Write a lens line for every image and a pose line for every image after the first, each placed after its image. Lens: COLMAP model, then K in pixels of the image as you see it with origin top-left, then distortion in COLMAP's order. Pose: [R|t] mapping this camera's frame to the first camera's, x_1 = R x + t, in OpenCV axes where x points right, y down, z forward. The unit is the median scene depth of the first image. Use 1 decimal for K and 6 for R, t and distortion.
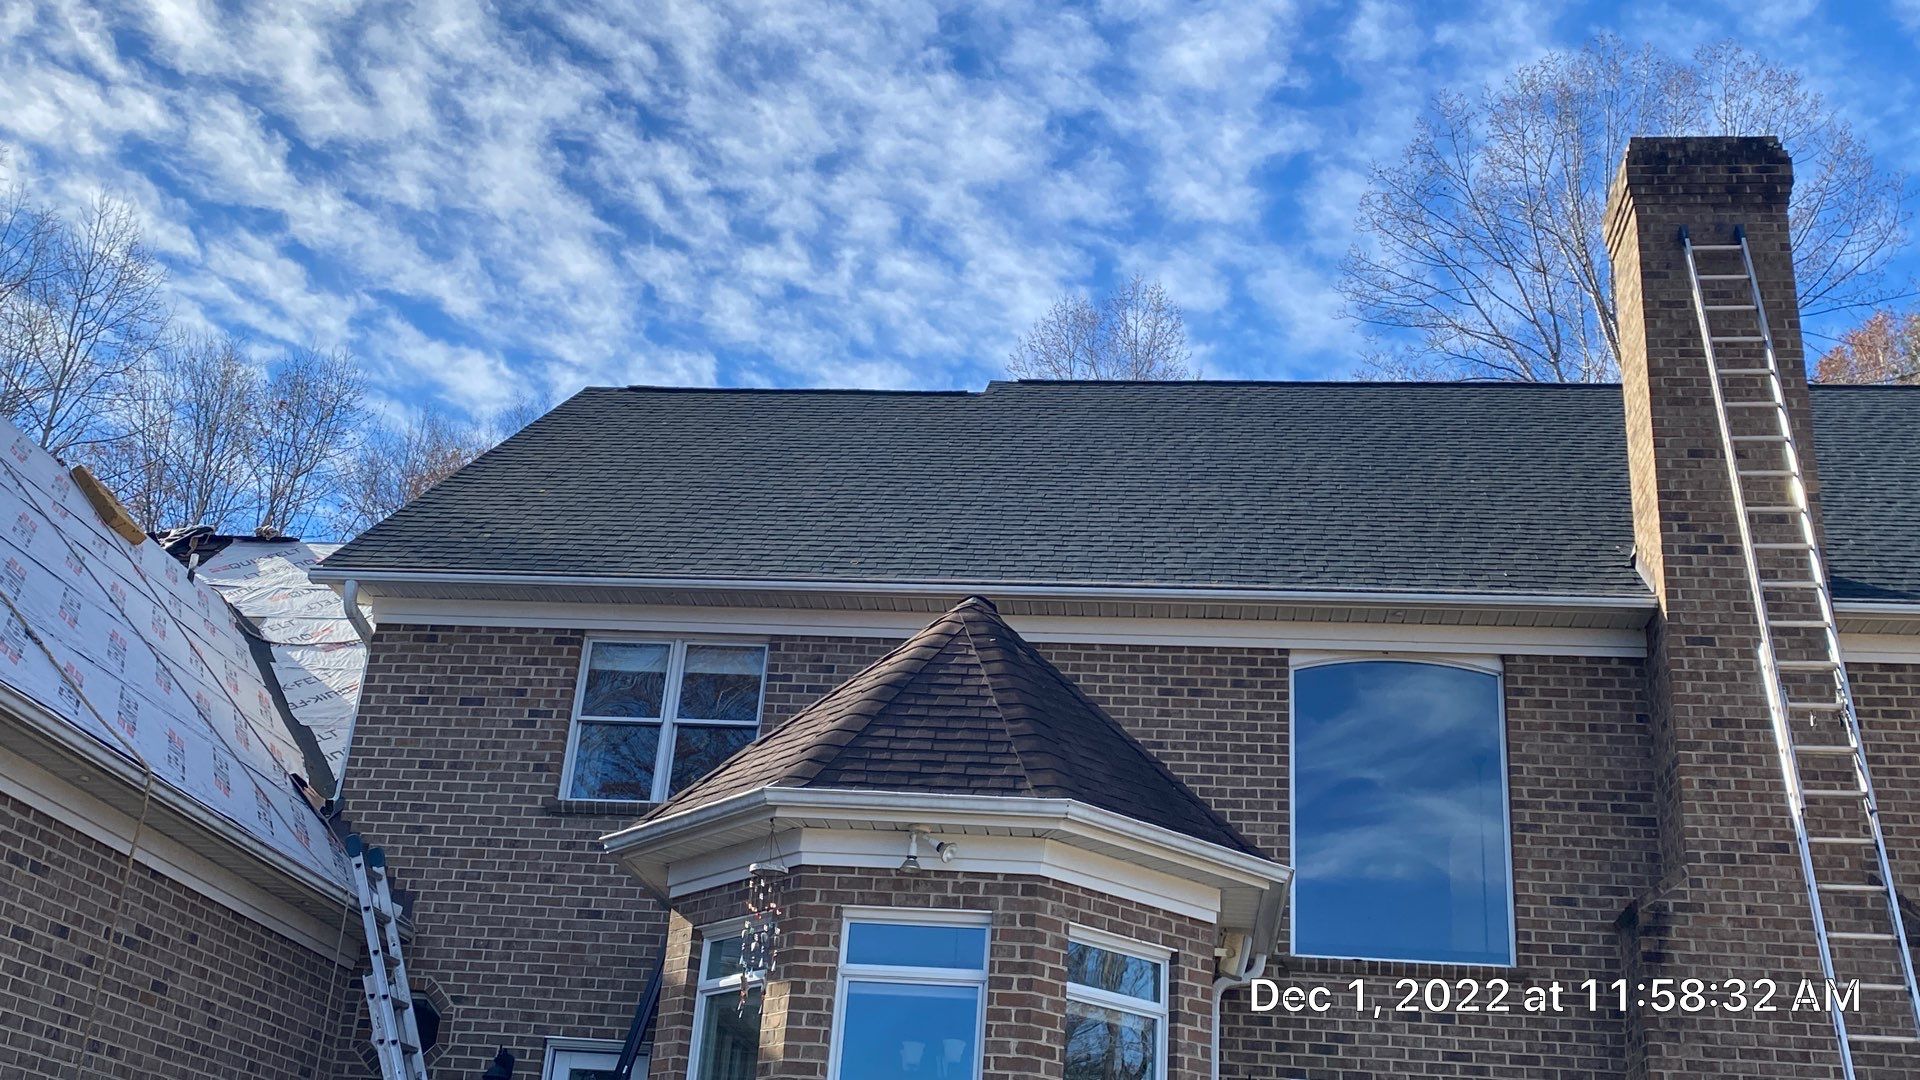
lens RADIAL K [[2026.4, 0, 970.0], [0, 2026.4, 497.4], [0, 0, 1]] dist [0.067703, 0.000000]
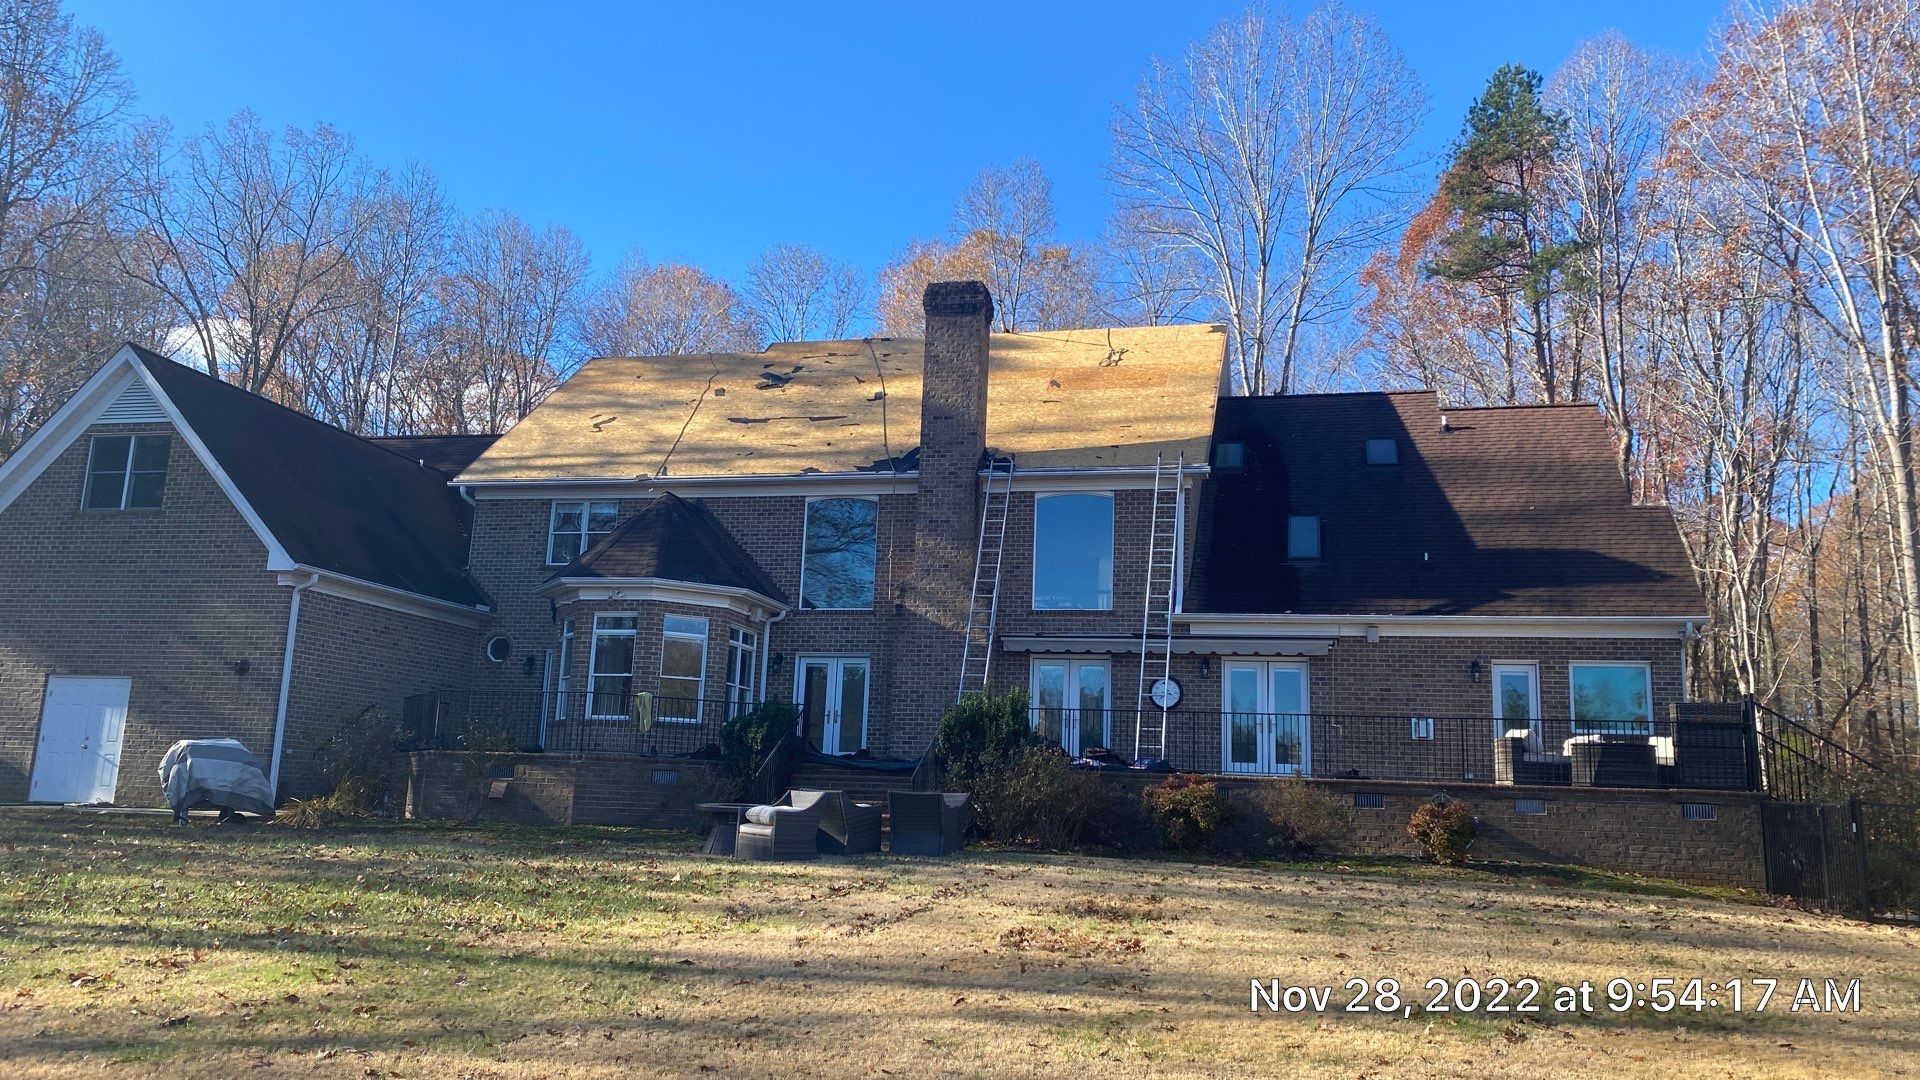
lens RADIAL K [[1452.6, 0, 989.3], [0, 1452.6, 525.6], [0, 0, 1]] dist [0.055840, -0.056777]
pose [[0.992783, -0.055565, -0.106272, 0.612051], [0.077206, 0.974246, 0.211856, -0.276533], [0.091763, -0.218532, 0.971506, -0.848792]]
